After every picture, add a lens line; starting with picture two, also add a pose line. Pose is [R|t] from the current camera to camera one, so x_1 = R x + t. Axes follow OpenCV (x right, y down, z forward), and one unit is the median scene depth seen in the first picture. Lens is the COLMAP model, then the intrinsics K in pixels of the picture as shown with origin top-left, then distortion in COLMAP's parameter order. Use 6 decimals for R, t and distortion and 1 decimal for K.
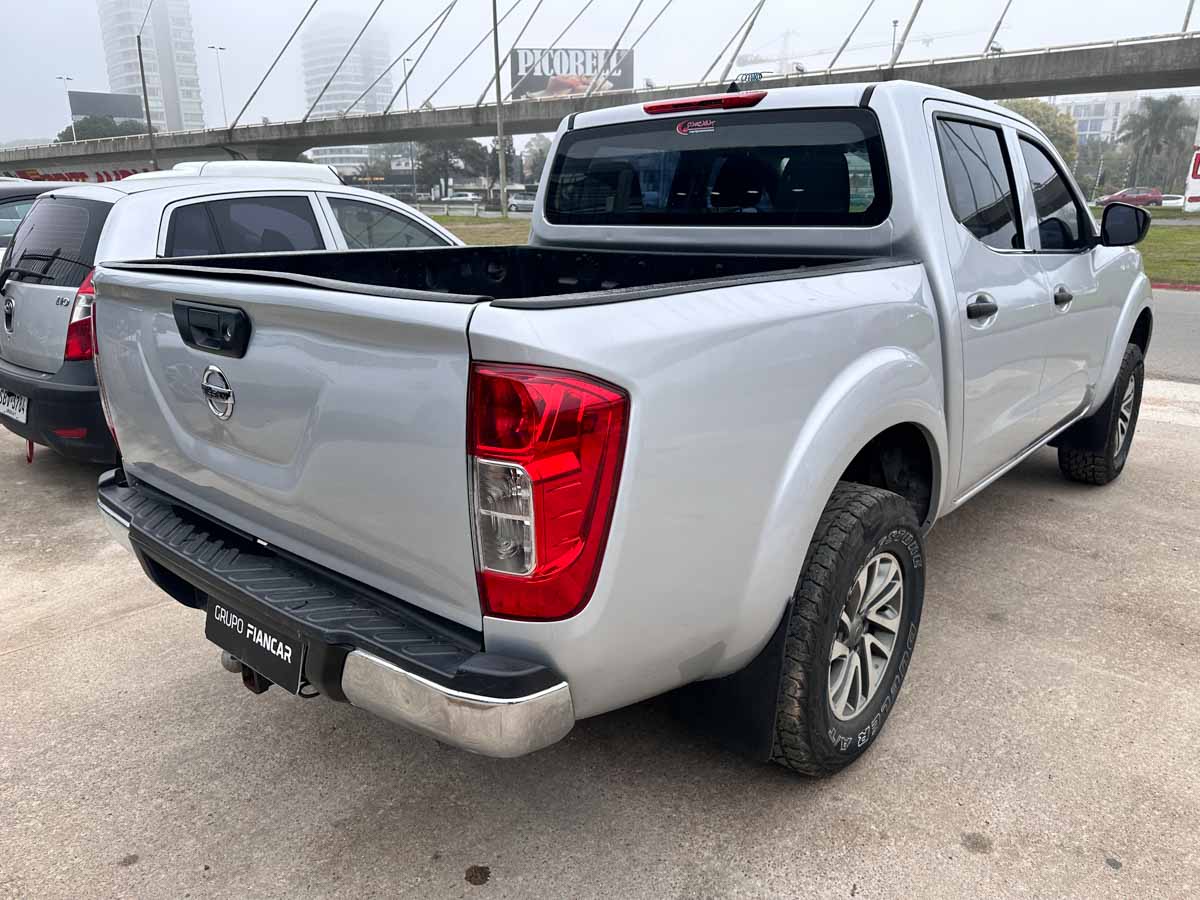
lens RADIAL K [[857.0, 0, 601.3], [0, 857.0, 461.9], [0, 0, 1]] dist [-0.000609, -0.005194]
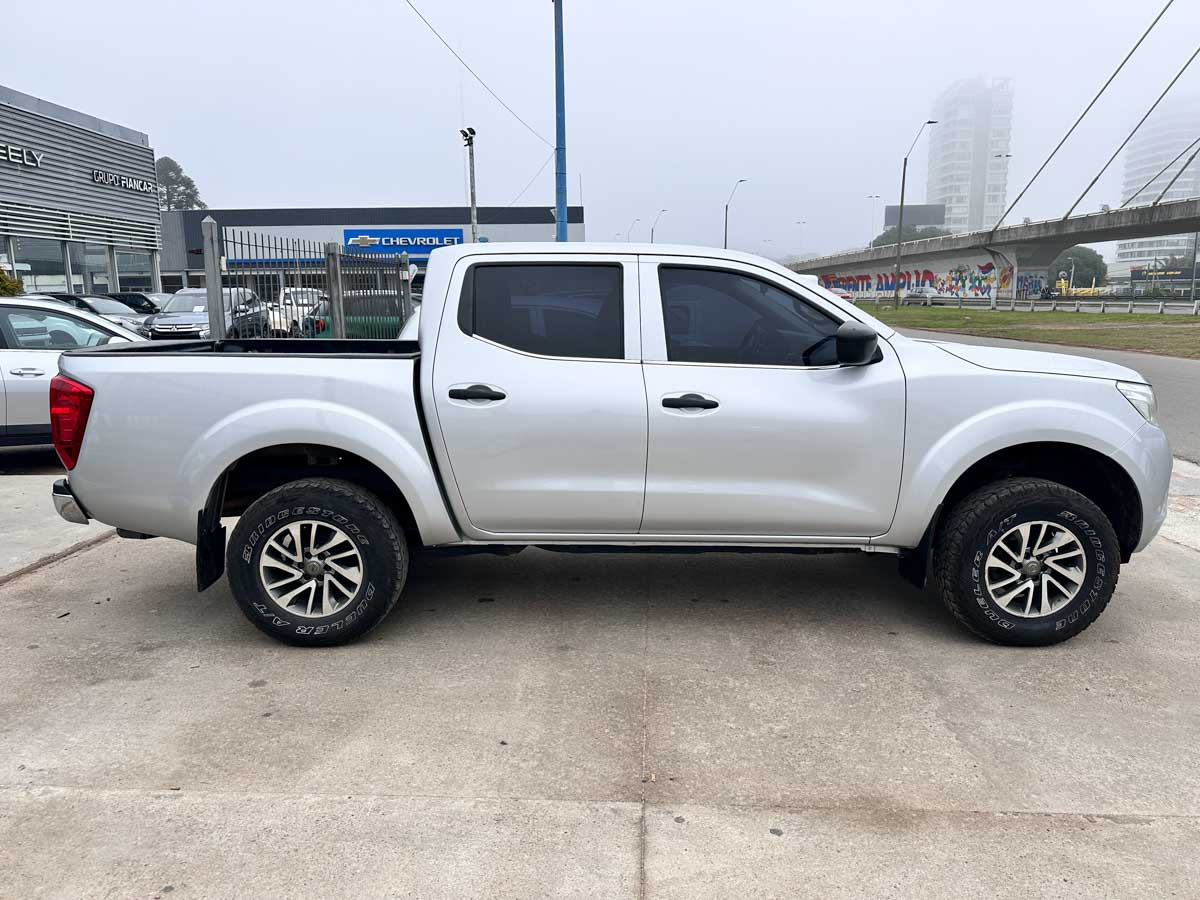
lens RADIAL K [[845.5, 0, 600.0], [0, 845.5, 450.0], [0, 0, 1]] dist [0.041296, -0.024446]
pose [[0.654359, 0.131922, -0.744588, 0.141511], [-0.218965, 0.975536, -0.019591, -0.008834], [0.723788, 0.175858, 0.667237, 0.017945]]
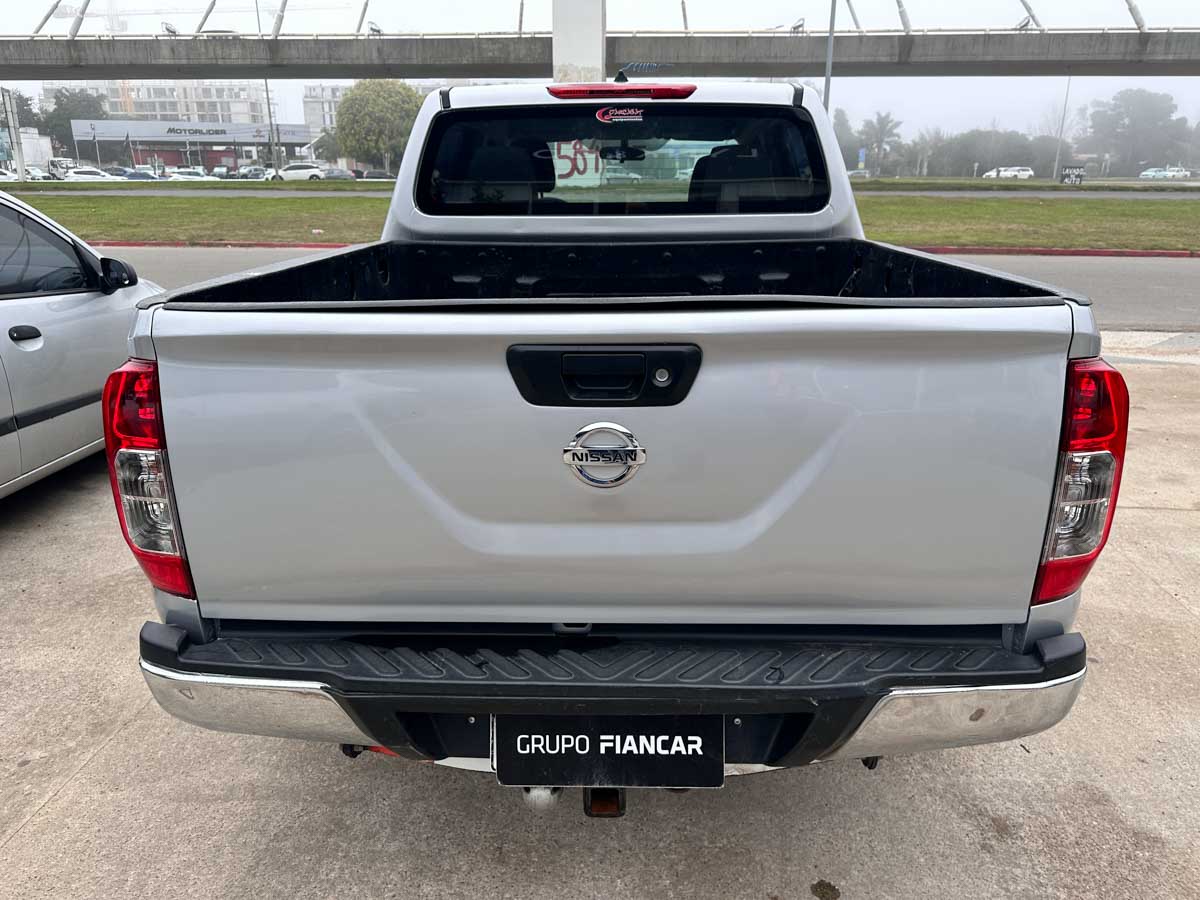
lens RADIAL K [[857.0, 0, 601.3], [0, 857.0, 461.9], [0, 0, 1]] dist [-0.000609, -0.005194]
pose [[0.779966, -0.197832, 0.593730, -0.052705], [0.181825, 0.979431, 0.087490, -0.008273], [-0.598826, 0.039716, 0.799894, 0.022167]]
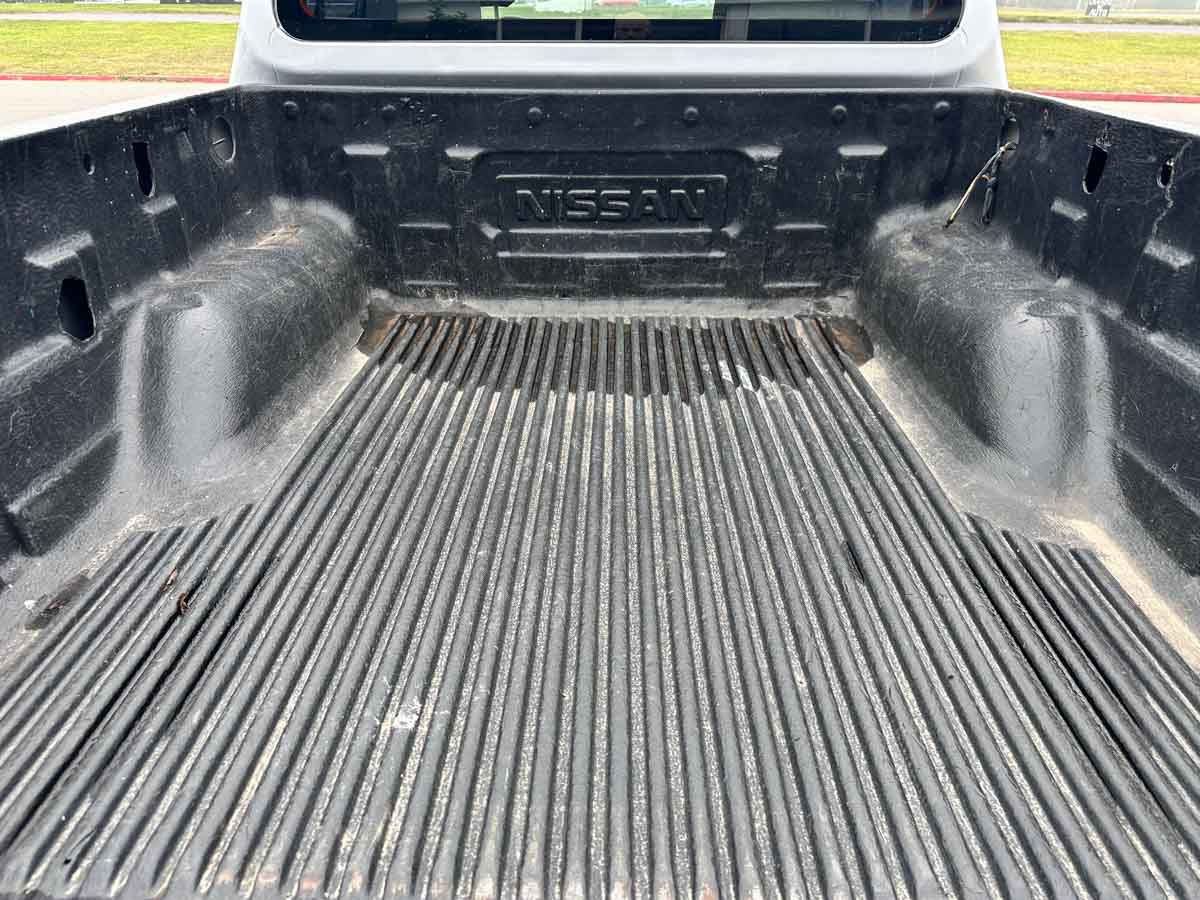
lens RADIAL K [[863.0, 0, 600.0], [0, 863.0, 450.0], [0, 0, 1]] dist [-0.005353, 0.000597]
pose [[0.770203, -0.287422, 0.569364, -0.030995], [0.177128, 0.953979, 0.241972, -0.014397], [-0.612710, -0.085517, 0.785668, 0.048316]]
